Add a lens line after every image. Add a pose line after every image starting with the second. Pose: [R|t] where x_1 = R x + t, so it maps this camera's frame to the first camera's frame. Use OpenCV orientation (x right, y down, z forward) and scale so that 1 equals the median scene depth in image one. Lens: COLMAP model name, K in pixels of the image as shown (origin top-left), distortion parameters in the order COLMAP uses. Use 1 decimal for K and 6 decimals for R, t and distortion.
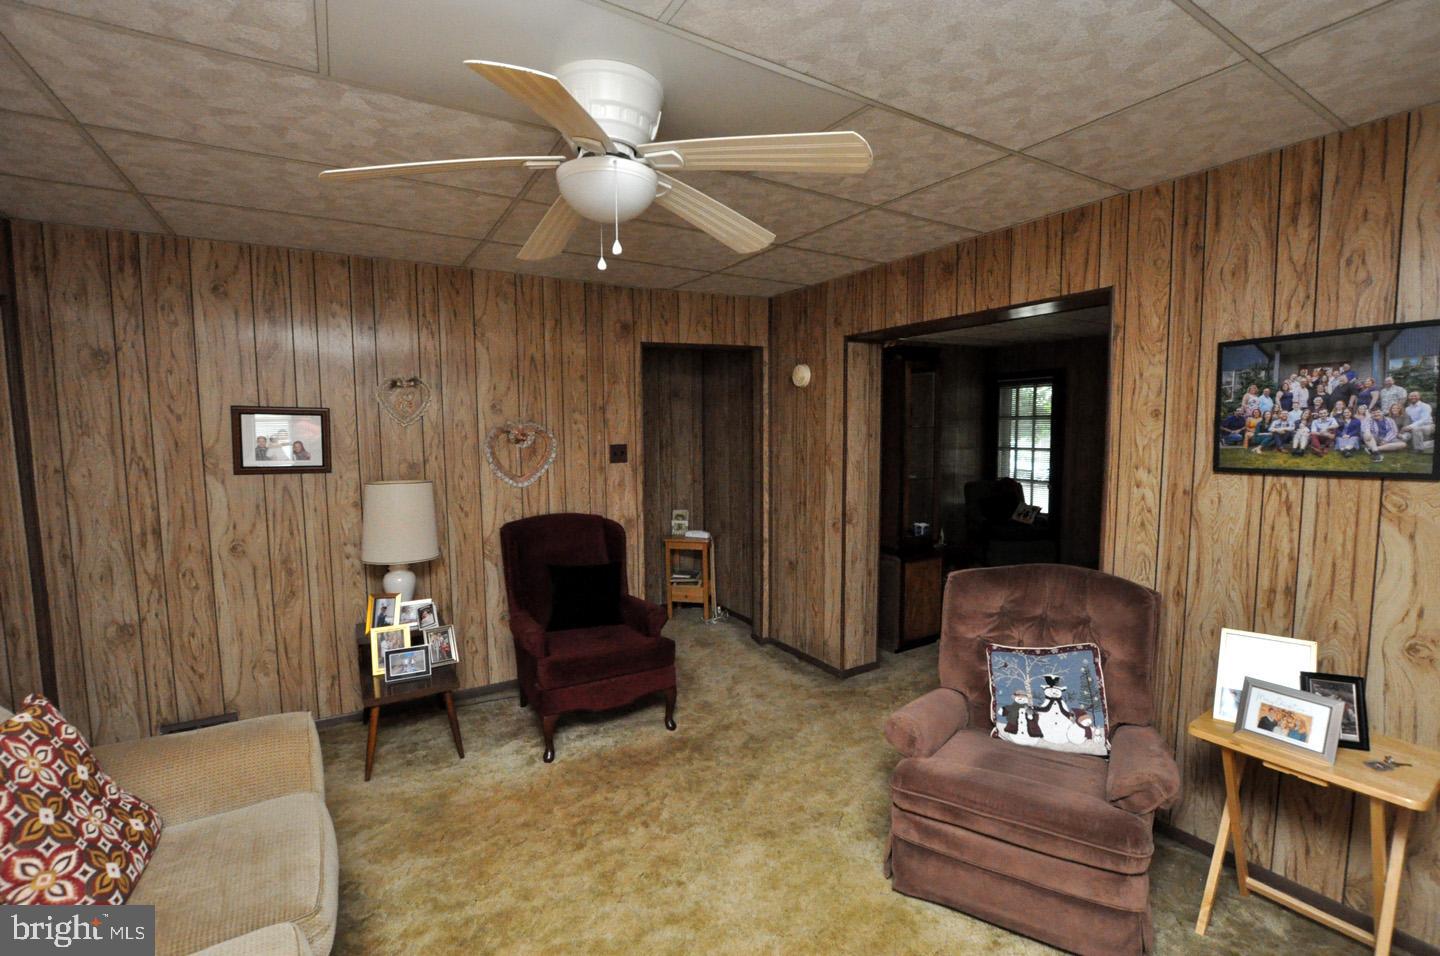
lens RADIAL K [[636.5, 0, 723.7], [0, 636.5, 480.6], [0, 0, 1]] dist [-0.026861, 0.000366]
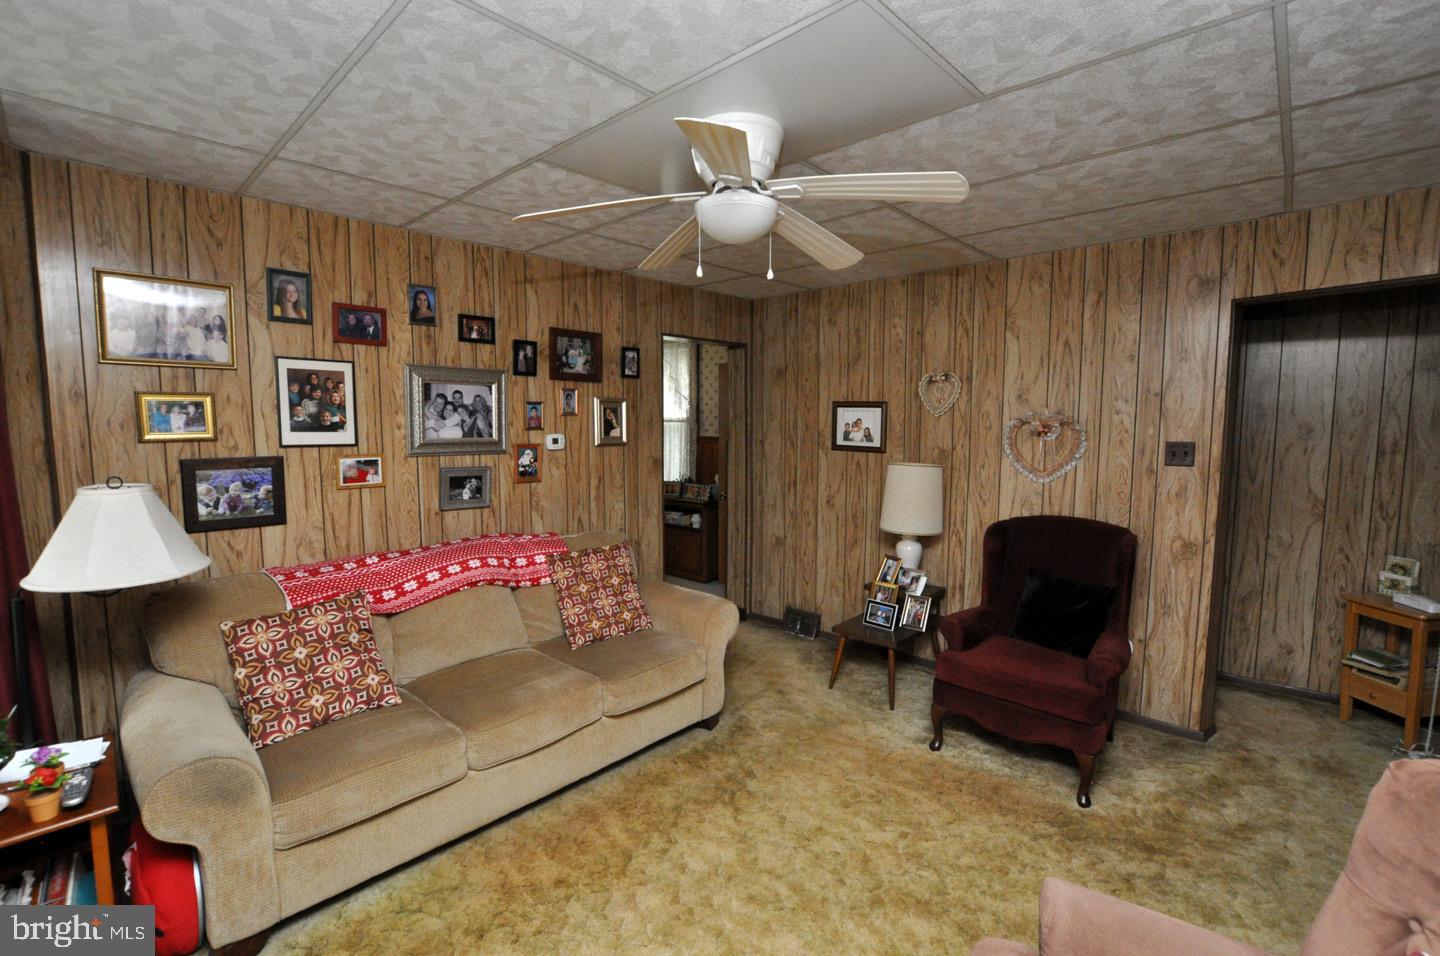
lens RADIAL K [[636.5, 0, 723.7], [0, 636.5, 480.6], [0, 0, 1]] dist [-0.026861, 0.000366]
pose [[0.263135, 0.094632, -0.960107, 0.482085], [-0.085023, 0.993580, 0.074629, -0.023852], [0.961005, 0.061994, 0.269491, 0.328636]]
